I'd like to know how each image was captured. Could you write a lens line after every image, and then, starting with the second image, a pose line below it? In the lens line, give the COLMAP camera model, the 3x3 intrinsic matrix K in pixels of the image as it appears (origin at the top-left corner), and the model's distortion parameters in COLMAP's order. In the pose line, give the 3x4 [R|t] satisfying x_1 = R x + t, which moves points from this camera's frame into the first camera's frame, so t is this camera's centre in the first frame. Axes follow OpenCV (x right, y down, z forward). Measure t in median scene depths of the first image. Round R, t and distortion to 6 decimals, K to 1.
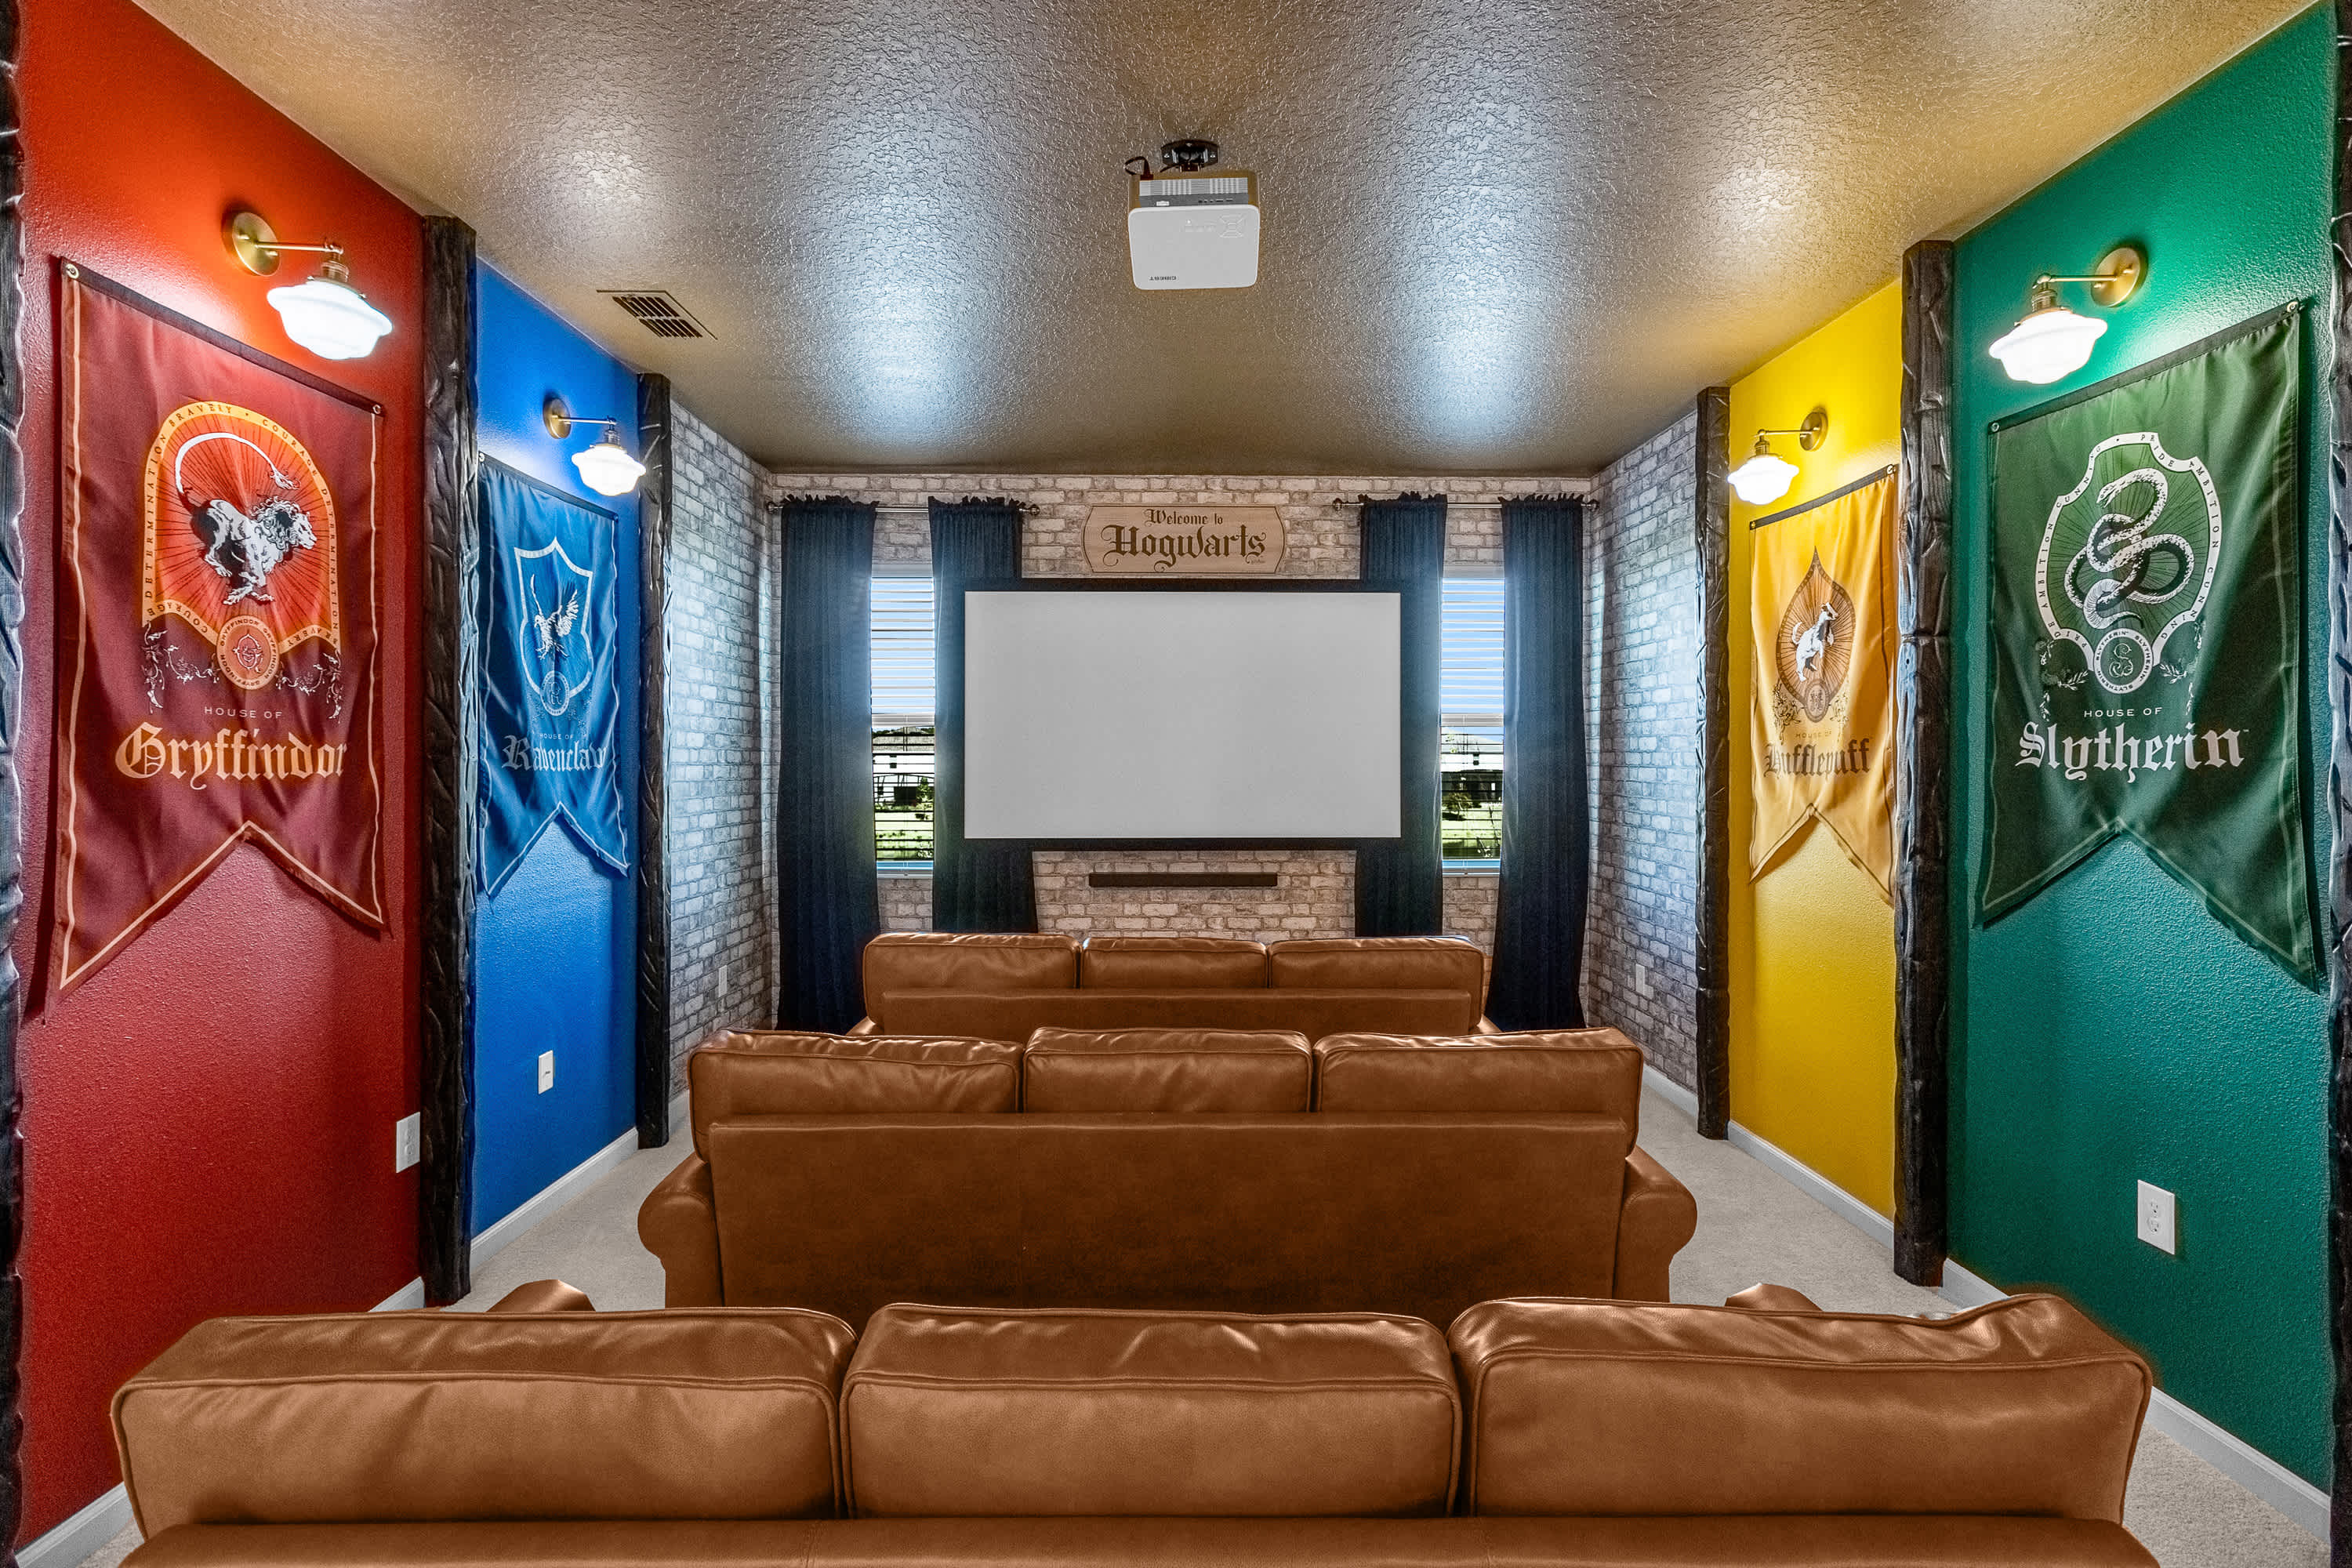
lens RADIAL K [[1063.7, 0, 1173.3], [0, 1063.7, 771.1], [0, 0, 1]] dist [-0.014768, 0.001189]
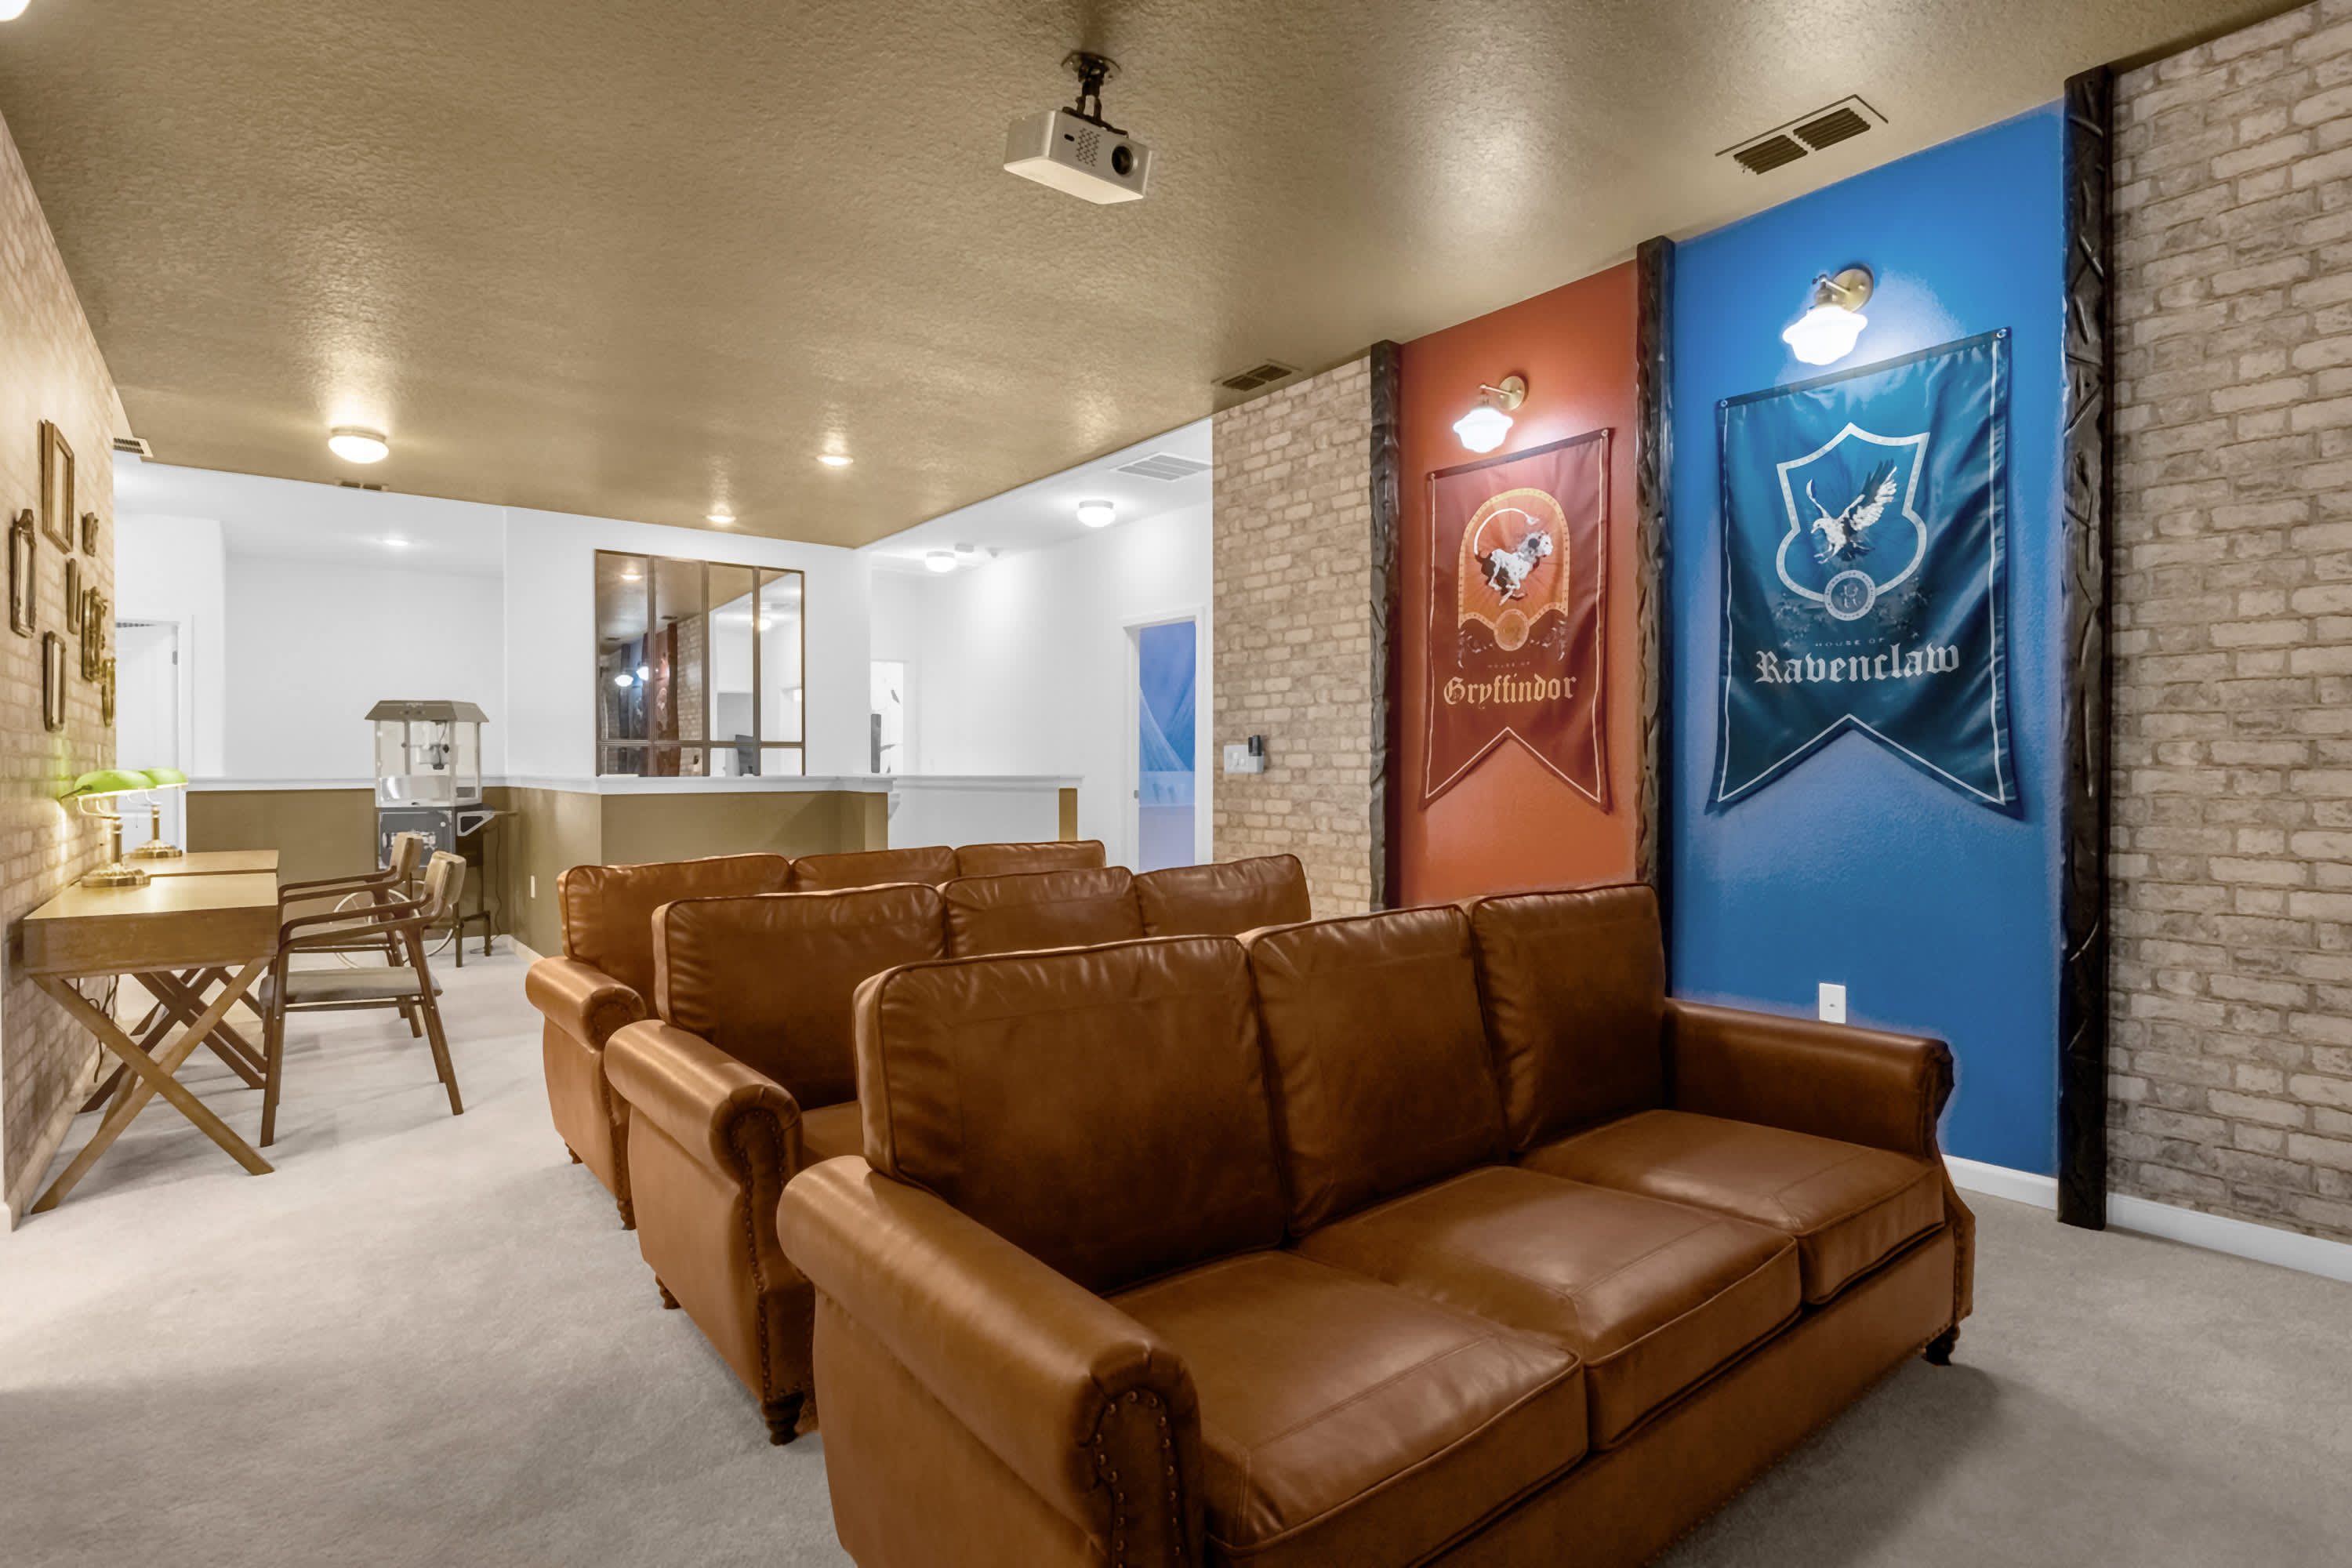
lens RADIAL K [[1173.5, 0, 1178.7], [0, 1173.5, 782.8], [0, 0, 1]] dist [0.000437, 0.000024]
pose [[-0.790142, 0.006796, -0.612887, 0.712231], [-0.002697, 0.999890, 0.014564, 0.108085], [0.612918, 0.013161, -0.790037, 2.088991]]
